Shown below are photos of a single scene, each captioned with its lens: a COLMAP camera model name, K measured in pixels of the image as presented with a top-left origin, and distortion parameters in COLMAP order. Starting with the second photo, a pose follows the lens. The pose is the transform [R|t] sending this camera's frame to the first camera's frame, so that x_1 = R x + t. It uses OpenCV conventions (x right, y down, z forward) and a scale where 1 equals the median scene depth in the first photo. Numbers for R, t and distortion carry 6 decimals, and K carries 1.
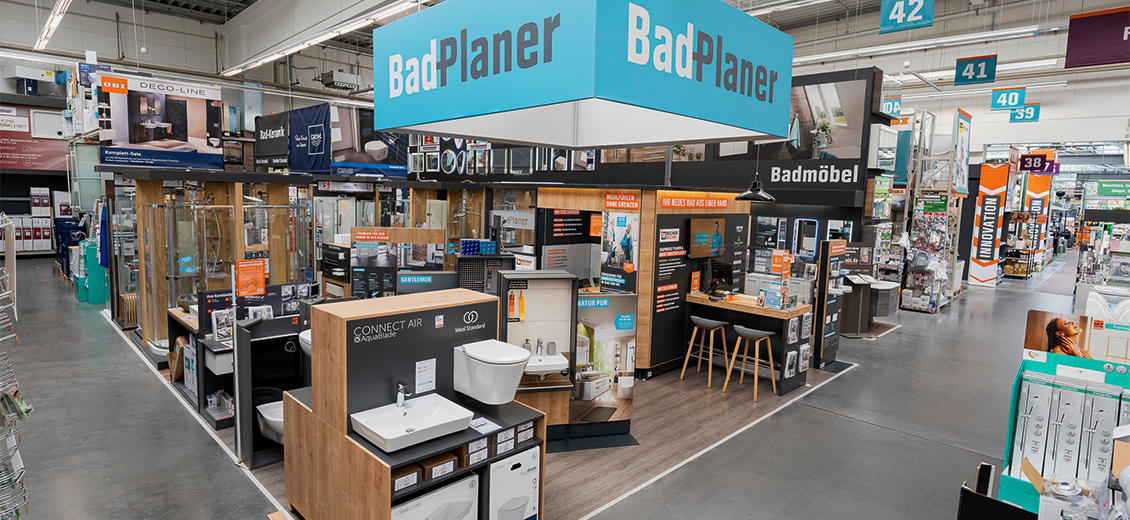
lens RADIAL K [[575.6, 0, 564.5], [0, 575.6, 256.3], [0, 0, 1]] dist [0.000523, 0.000038]
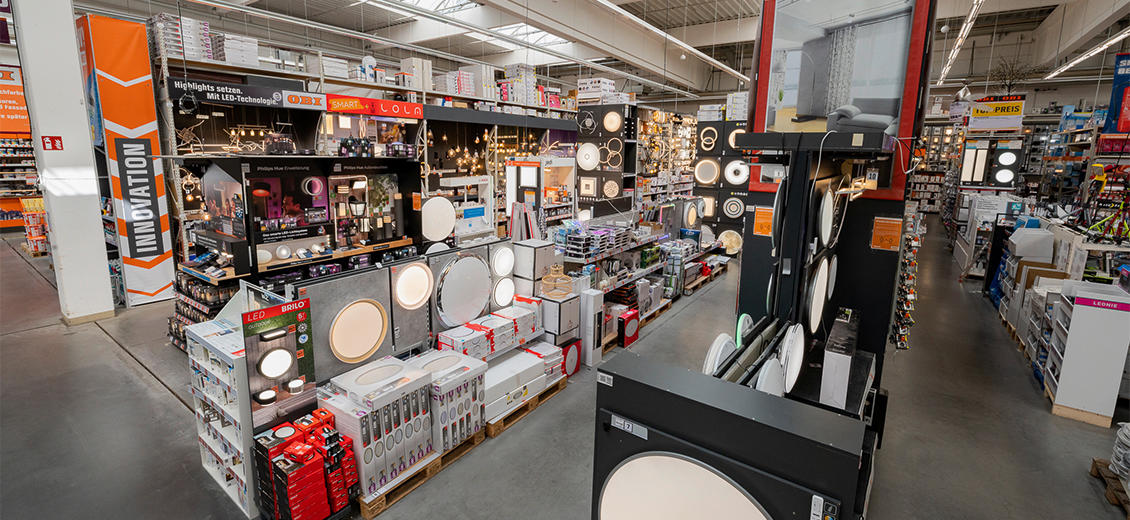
lens RADIAL K [[463.4, 0, 567.5], [0, 463.4, 226.7], [0, 0, 1]] dist [0.000260, 0.000179]
pose [[-0.167077, -0.186228, 0.968197, 0.235079], [0.082451, 0.975921, 0.201941, -0.079030], [-0.982490, 0.113569, -0.147699, 0.668756]]
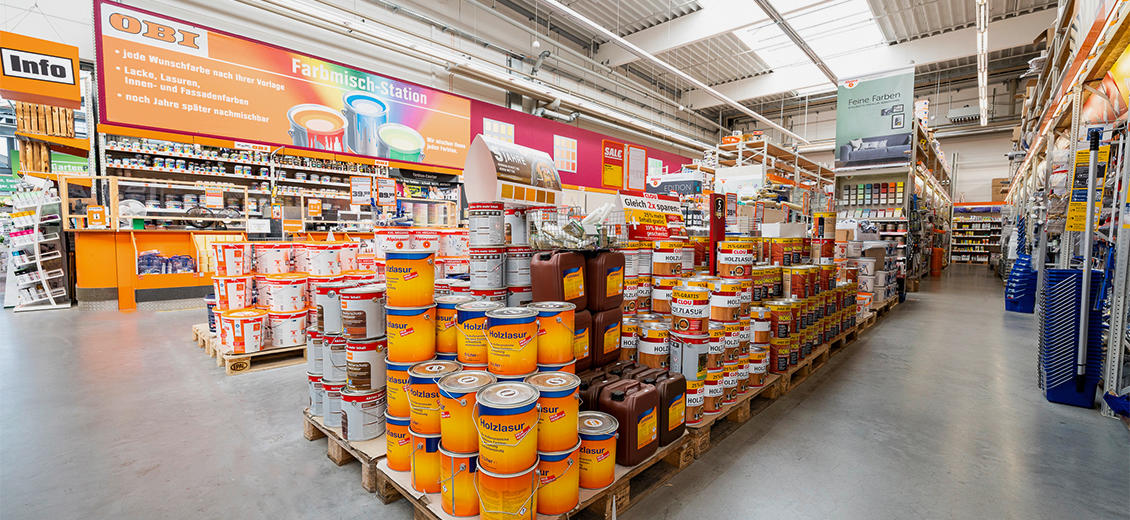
lens RADIAL K [[443.8, 0, 566.0], [0, 443.8, 263.6], [0, 0, 1]] dist [0.008828, 0.000236]
pose [[-0.029417, -0.085862, 0.995873, 0.543653], [0.091062, 0.991931, 0.088212, -0.046289], [-0.995411, 0.093281, -0.021361, 0.948217]]
